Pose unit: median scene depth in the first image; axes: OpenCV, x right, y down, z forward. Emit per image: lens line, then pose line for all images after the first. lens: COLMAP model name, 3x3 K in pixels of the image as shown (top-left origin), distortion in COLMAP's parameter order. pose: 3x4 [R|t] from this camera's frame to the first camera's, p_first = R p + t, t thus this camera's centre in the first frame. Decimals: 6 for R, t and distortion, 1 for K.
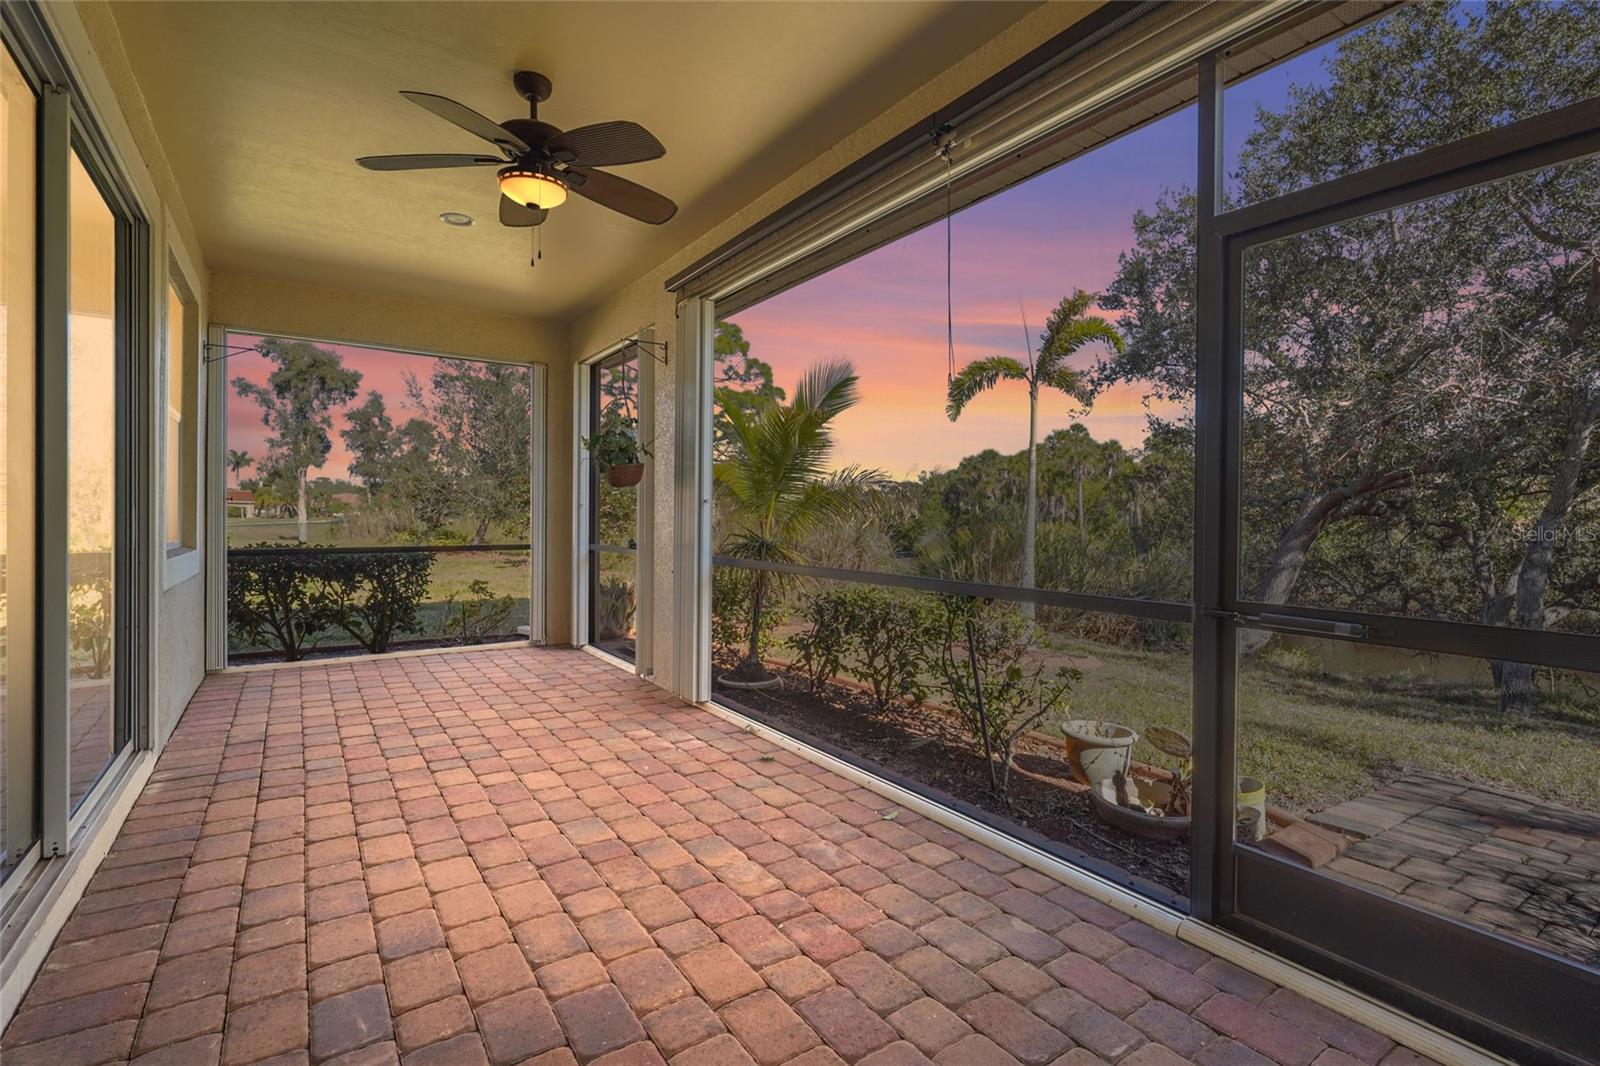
lens RADIAL K [[727.6, 0, 806.3], [0, 727.6, 525.8], [0, 0, 1]] dist [0.000848, 0.000053]
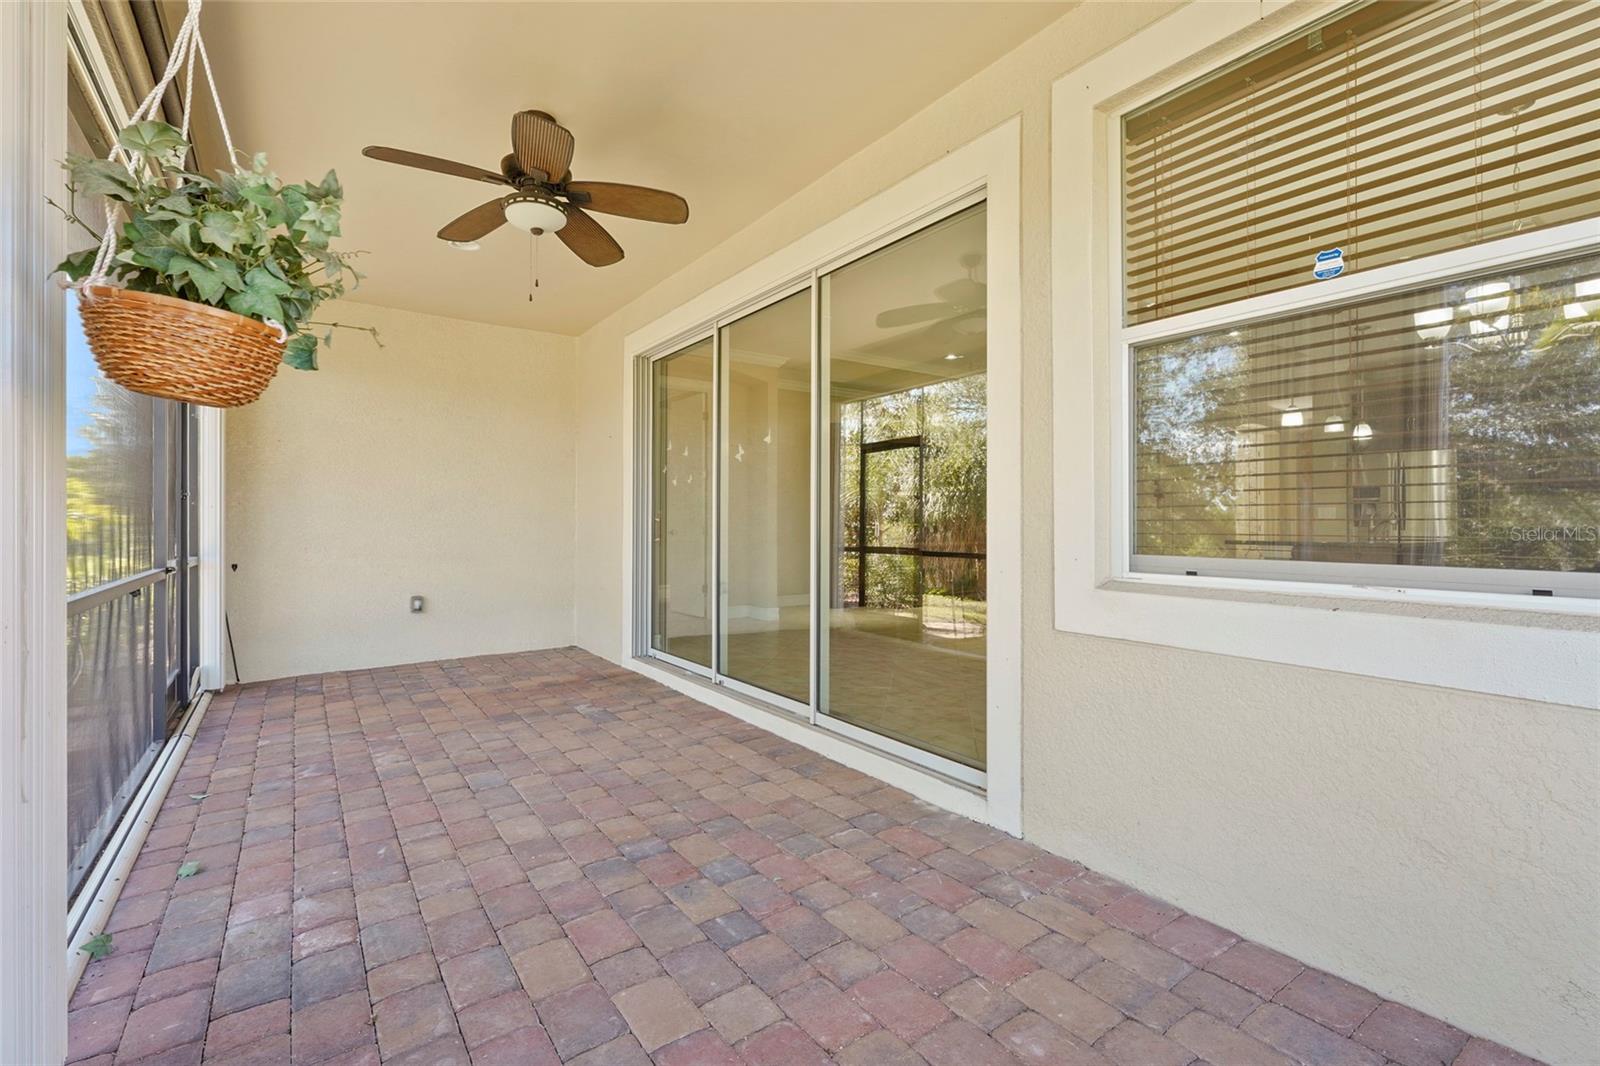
lens RADIAL K [[727.6, 0, 806.3], [0, 727.6, 525.8], [0, 0, 1]] dist [0.000848, 0.000053]
pose [[-0.999975, -0.006340, -0.003258, -0.648839], [-0.006389, 0.999866, 0.015044, -0.020218], [0.003162, 0.015065, -0.999882, 1.730660]]
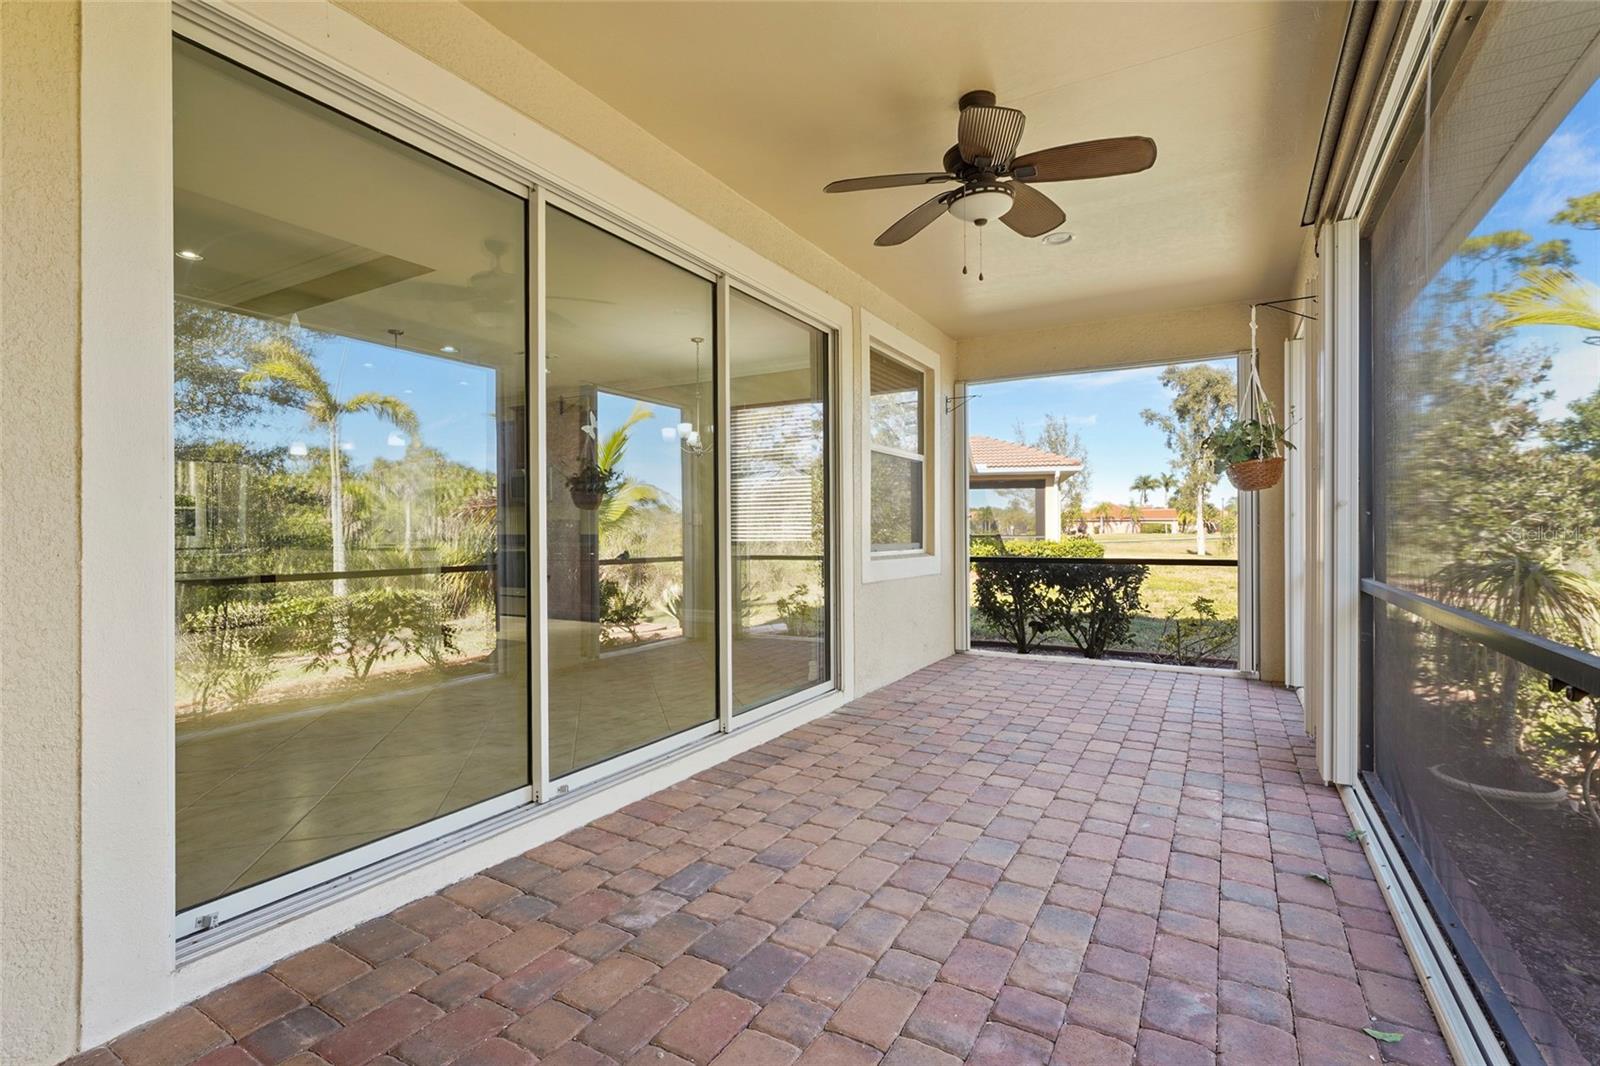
lens RADIAL K [[745.7, 0, 800.0], [0, 745.7, 533.0], [0, 0, 1]] dist [0.000850, 0.000284]
pose [[0.427353, -0.005396, -0.904069, 0.380215], [-0.004789, 0.999955, -0.008231, 0.005849], [0.904072, 0.007847, 0.427307, 0.269911]]
